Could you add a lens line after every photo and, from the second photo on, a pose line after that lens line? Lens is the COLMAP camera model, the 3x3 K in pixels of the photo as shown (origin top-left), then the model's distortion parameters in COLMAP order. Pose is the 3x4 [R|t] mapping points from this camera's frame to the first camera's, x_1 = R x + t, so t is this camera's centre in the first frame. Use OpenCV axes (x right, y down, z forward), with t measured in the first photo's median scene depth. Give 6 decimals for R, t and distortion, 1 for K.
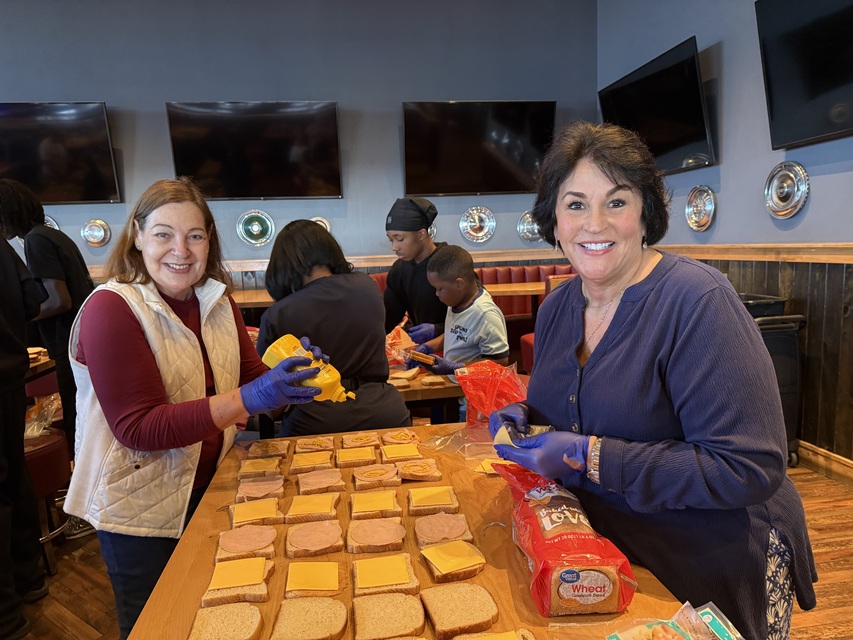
lens RADIAL K [[607.6, 0, 430.9], [0, 607.6, 316.3], [0, 0, 1]] dist [0.058175, -0.018289]
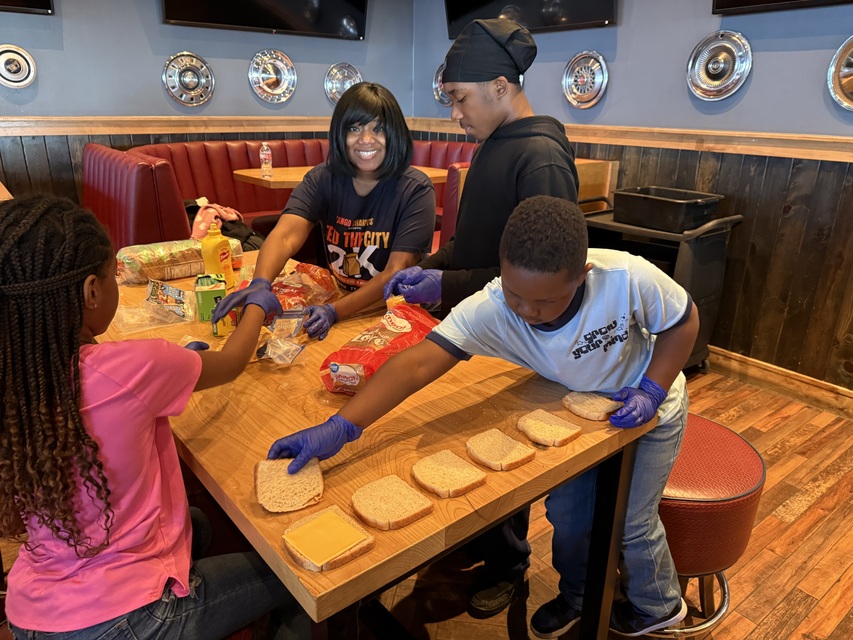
lens RADIAL K [[599.3, 0, 418.1], [0, 599.3, 321.2], [0, 0, 1]] dist [-0.004860, -0.003068]
pose [[0.872359, -0.116560, 0.474768, -0.222641], [0.006563, 0.973865, 0.227033, -0.047458], [-0.488822, -0.194938, 0.850325, 0.412964]]
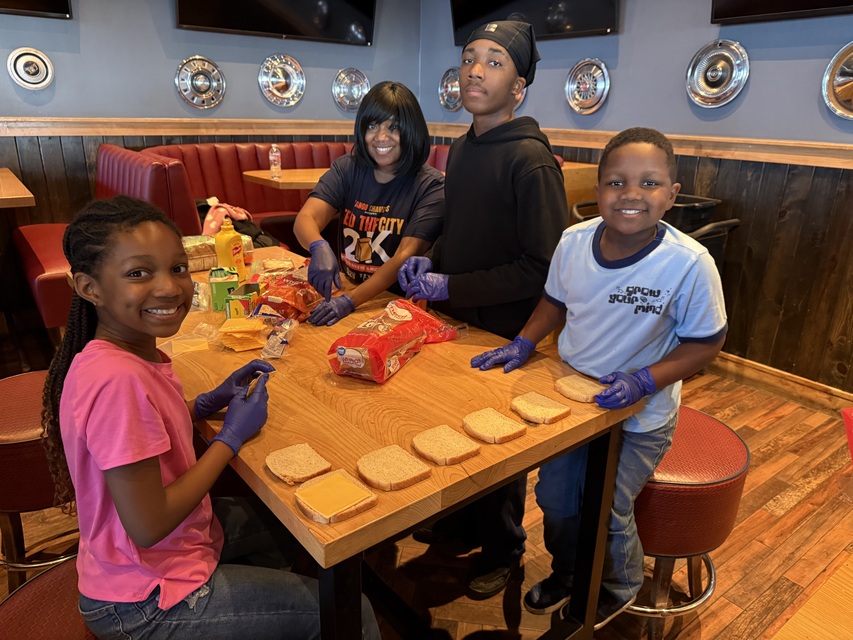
lens RADIAL K [[599.3, 0, 418.0], [0, 599.3, 321.7], [0, 0, 1]] dist [-0.004860, -0.003068]
pose [[0.876902, -0.103396, 0.469417, -0.232524], [-0.002699, 0.975516, 0.219913, -0.043392], [-0.480662, -0.194109, 0.855153, 0.392783]]
